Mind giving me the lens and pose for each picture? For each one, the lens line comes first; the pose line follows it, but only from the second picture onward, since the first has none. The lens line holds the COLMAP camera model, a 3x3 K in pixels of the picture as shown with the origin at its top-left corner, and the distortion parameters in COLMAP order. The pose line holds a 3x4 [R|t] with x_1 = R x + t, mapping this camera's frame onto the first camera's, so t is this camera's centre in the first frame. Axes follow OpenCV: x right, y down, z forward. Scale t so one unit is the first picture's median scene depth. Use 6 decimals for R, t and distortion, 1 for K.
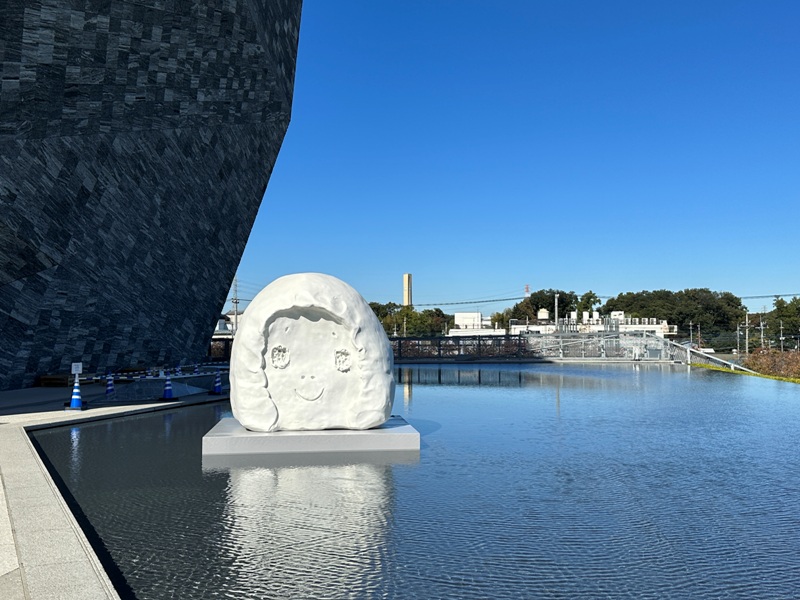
lens RADIAL K [[847.3, 0, 401.0], [0, 847.3, 299.3], [0, 0, 1]] dist [0.009427, 0.000000]
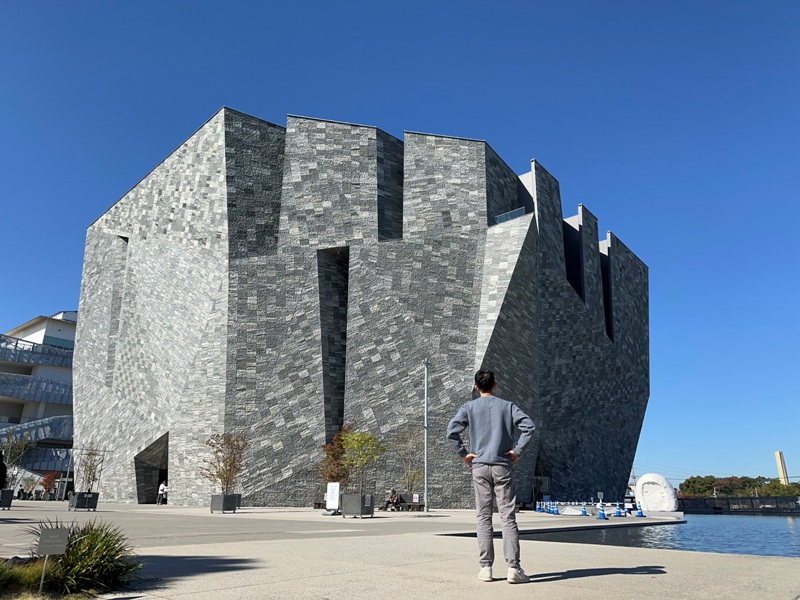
lens RADIAL K [[565.2, 0, 400.7], [0, 565.2, 300.4], [0, 0, 1]] dist [-0.002817, -0.001917]
pose [[0.843177, -0.160538, -0.513108, 0.184483], [0.002702, 0.955631, -0.294553, -0.012752], [0.537629, 0.246974, 0.806200, -0.954704]]
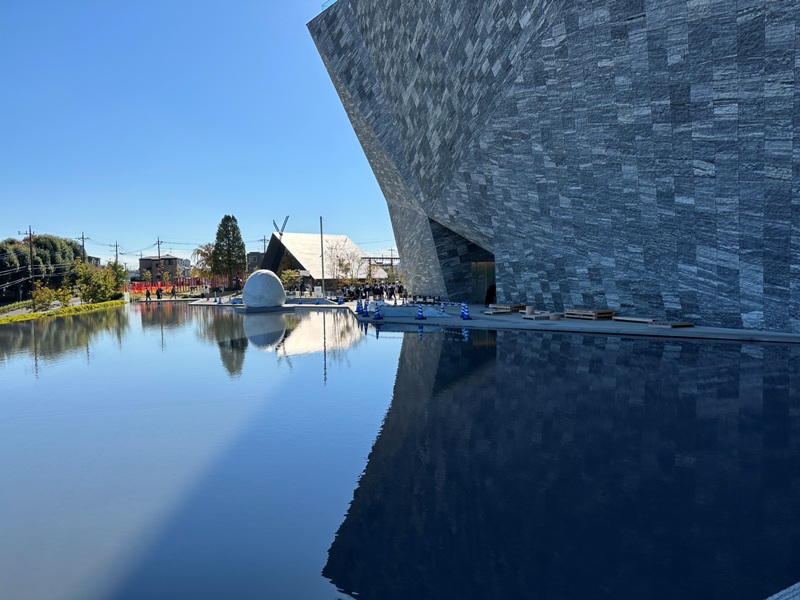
lens RADIAL K [[565.2, 0, 399.3], [0, 565.2, 298.7], [0, 0, 1]] dist [-0.002817, -0.001917]
pose [[-0.924255, 0.057134, -0.377476, 0.145115], [0.062628, 0.998034, -0.002284, 0.059686], [0.376604, -0.025752, -0.926017, 1.620335]]
